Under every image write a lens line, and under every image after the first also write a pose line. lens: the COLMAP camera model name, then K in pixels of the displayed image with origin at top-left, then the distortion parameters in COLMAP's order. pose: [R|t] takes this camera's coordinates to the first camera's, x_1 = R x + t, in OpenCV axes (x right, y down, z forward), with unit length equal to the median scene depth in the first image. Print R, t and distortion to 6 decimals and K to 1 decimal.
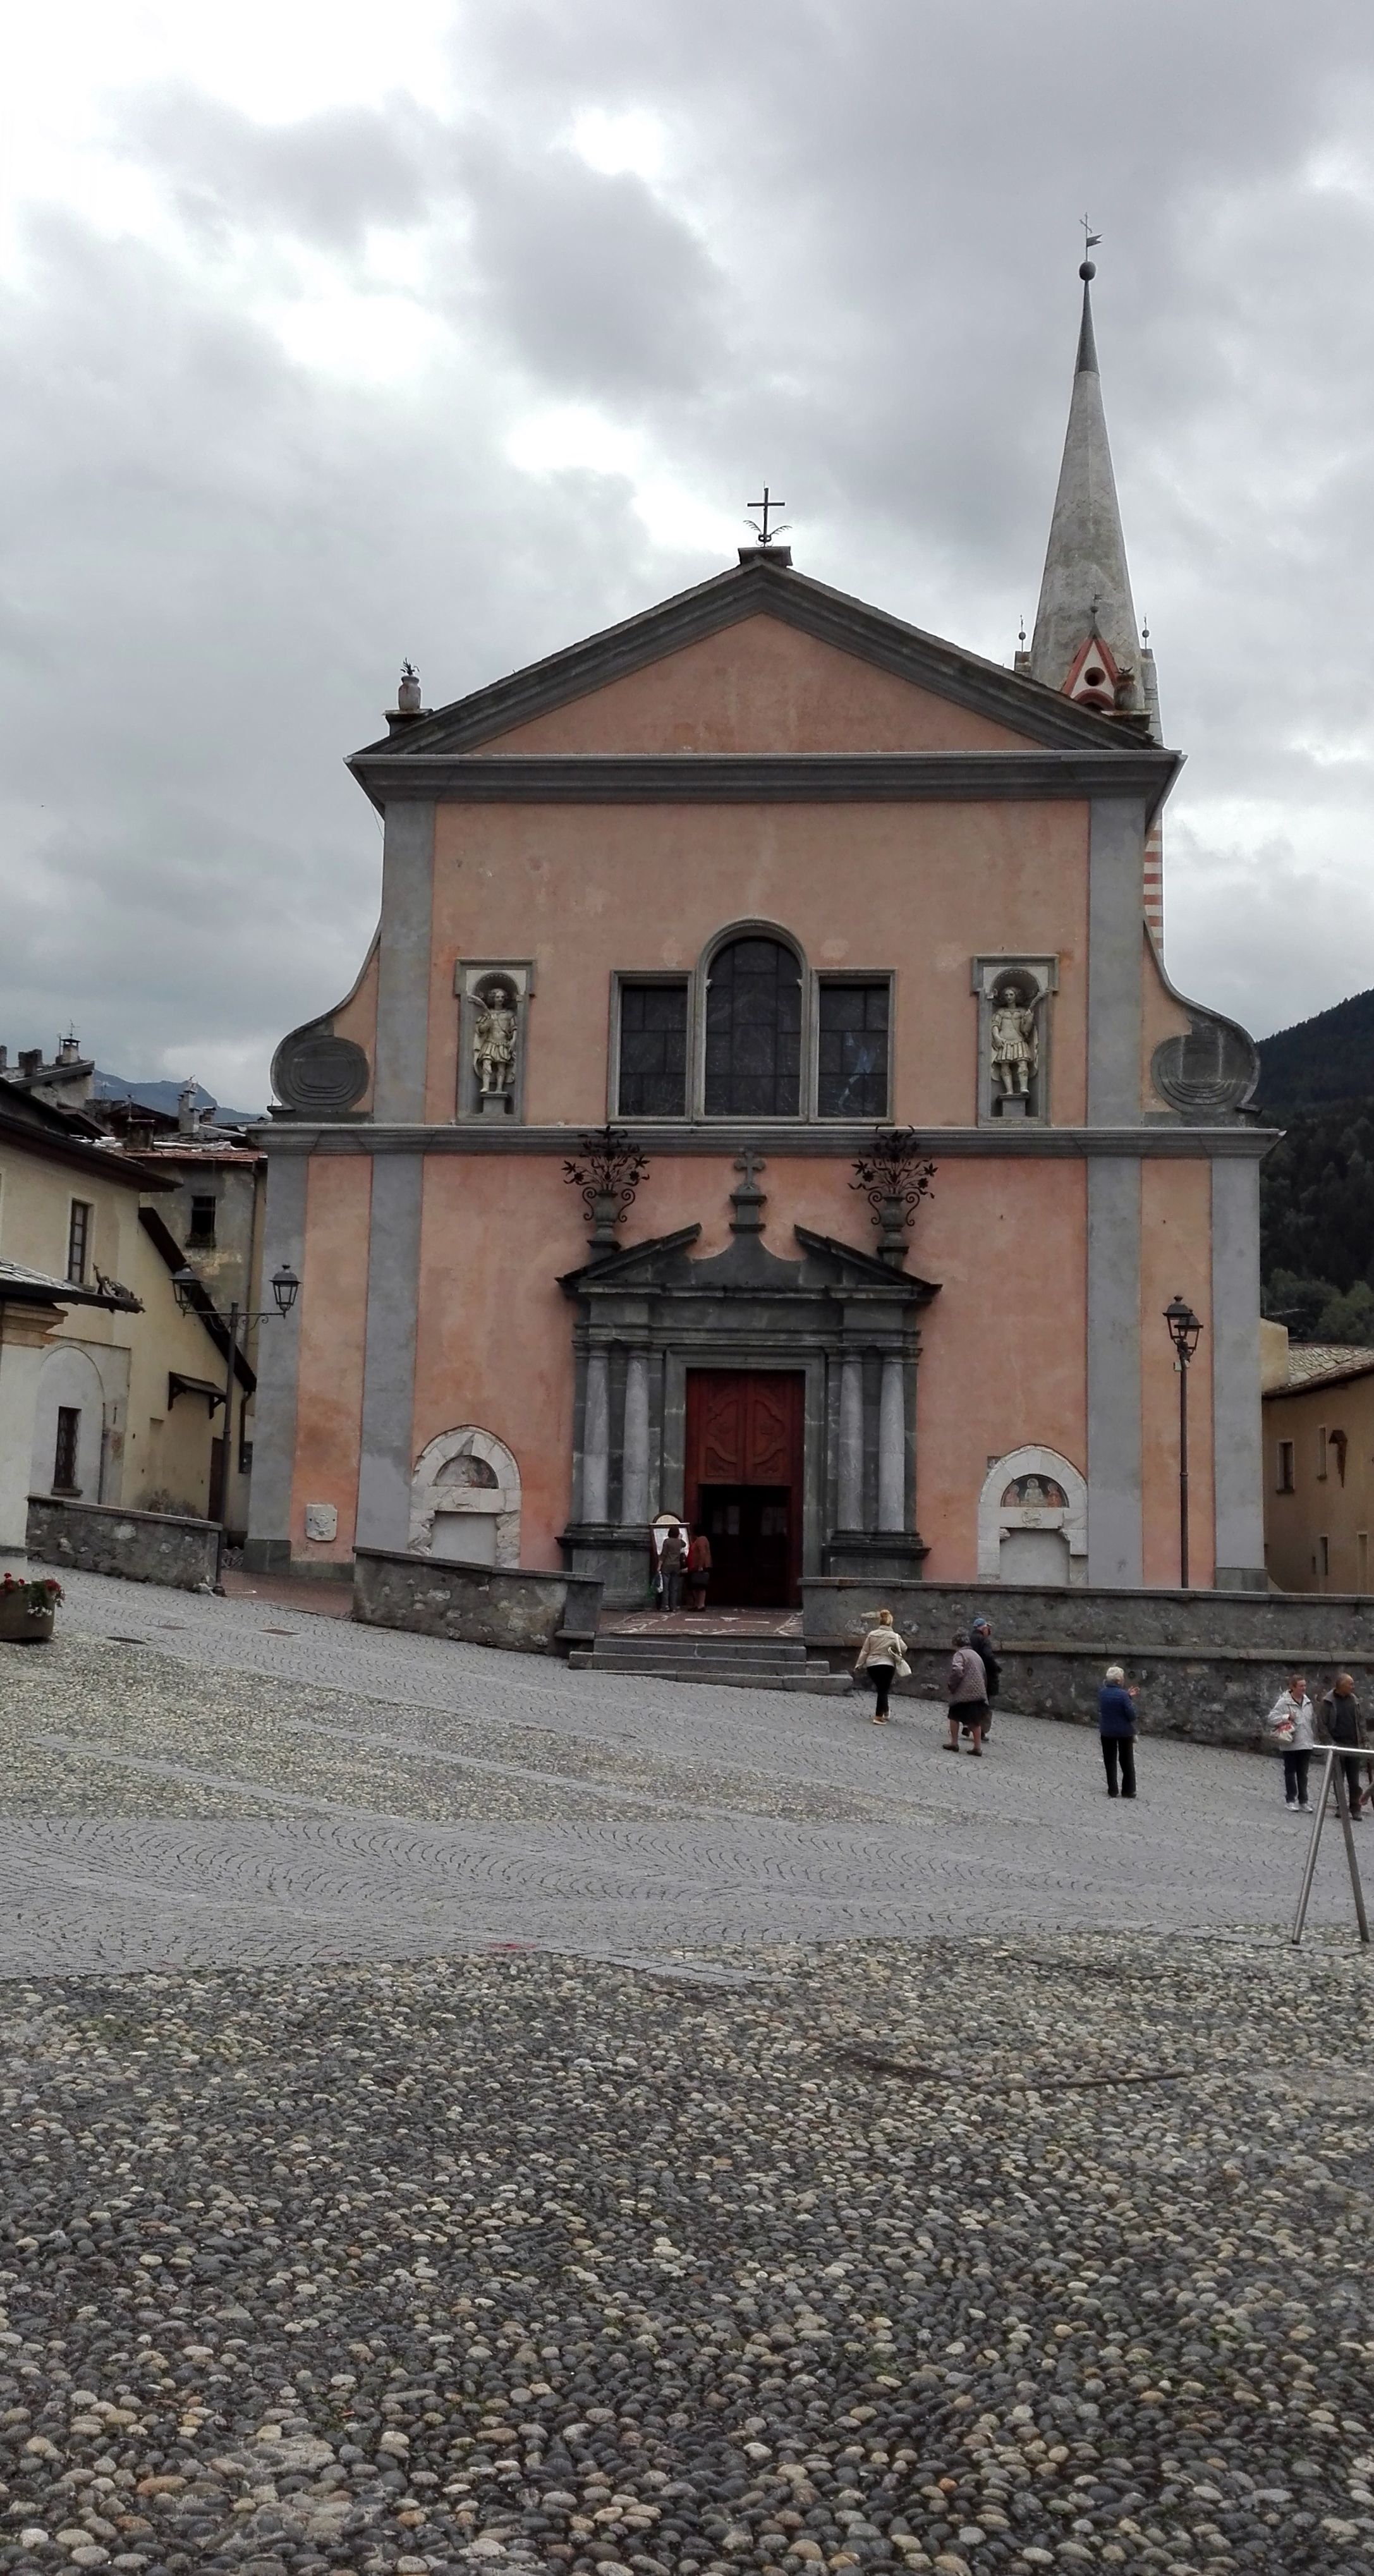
lens RADIAL K [[2216.8, 0, 623.8], [0, 2216.8, 1286.7], [0, 0, 1]] dist [0.156805, -0.001947]
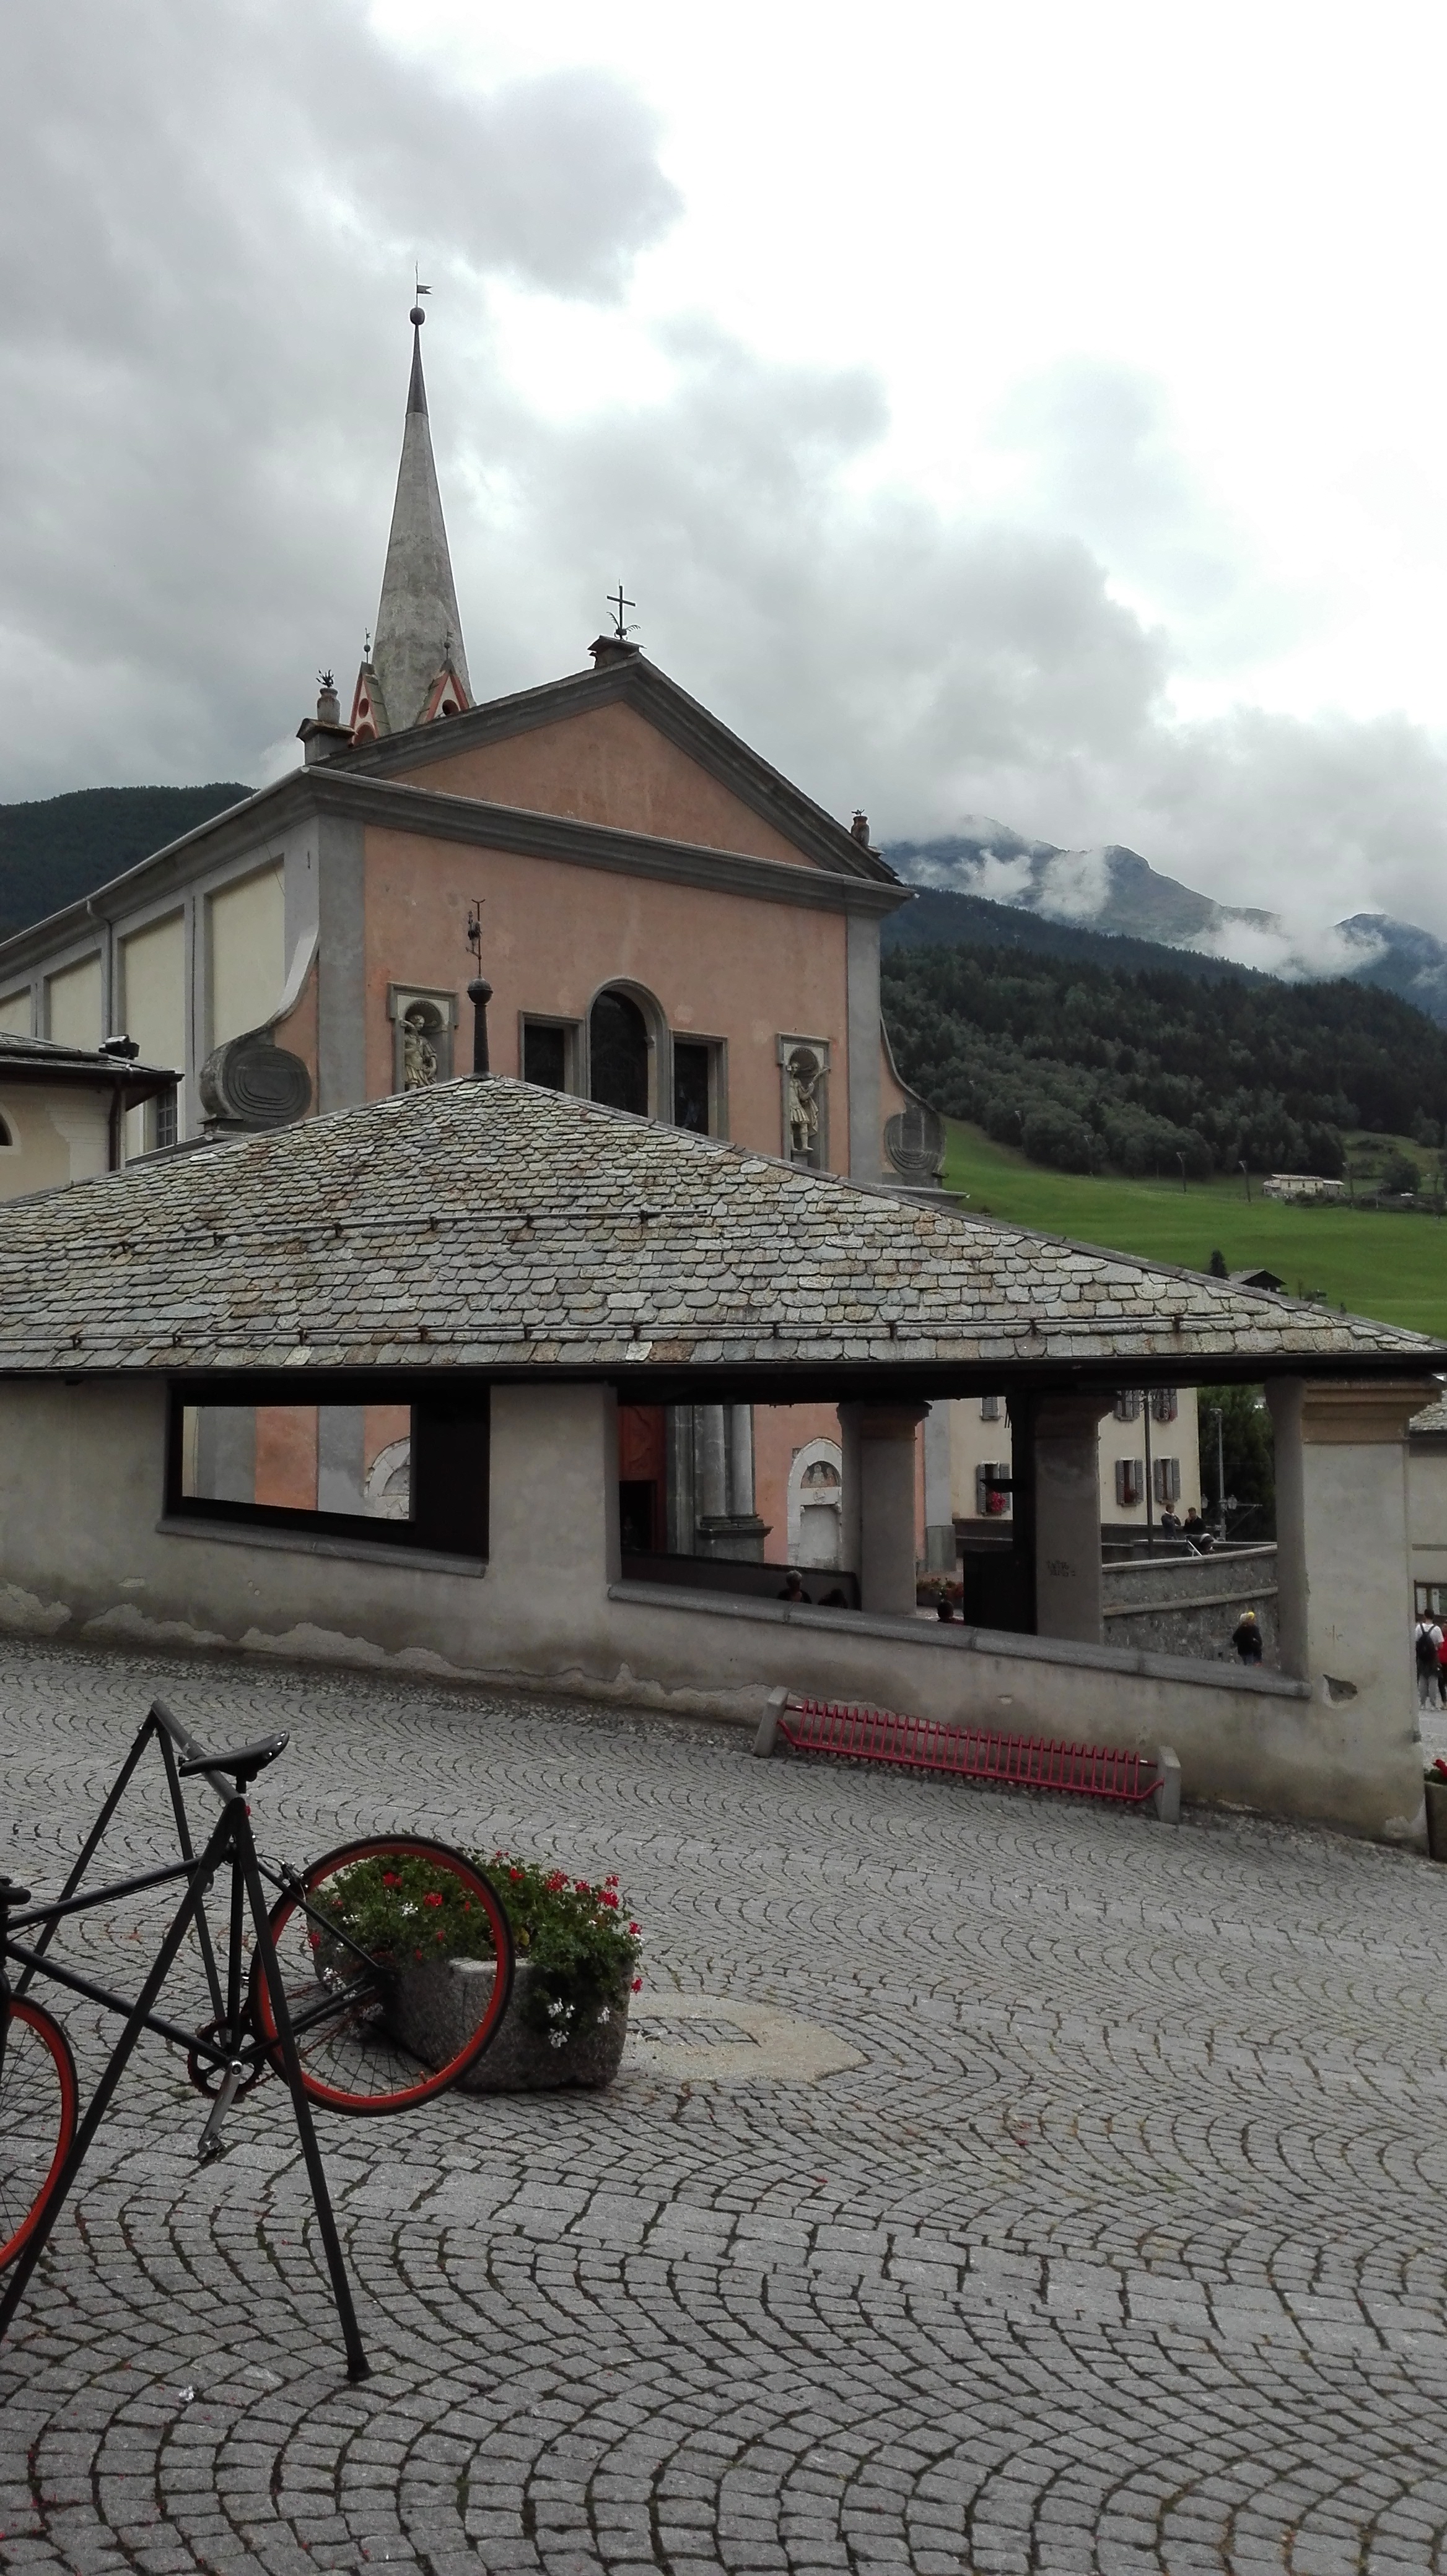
lens RADIAL K [[2210.8, 0, 723.5], [0, 2210.8, 1288.0], [0, 0, 1]] dist [0.207390, 0.000323]
pose [[0.731805, 0.011754, 0.681413, -0.673436], [-0.049866, 0.998095, 0.036336, -0.052578], [-0.679687, -0.060570, 0.730997, 0.136336]]
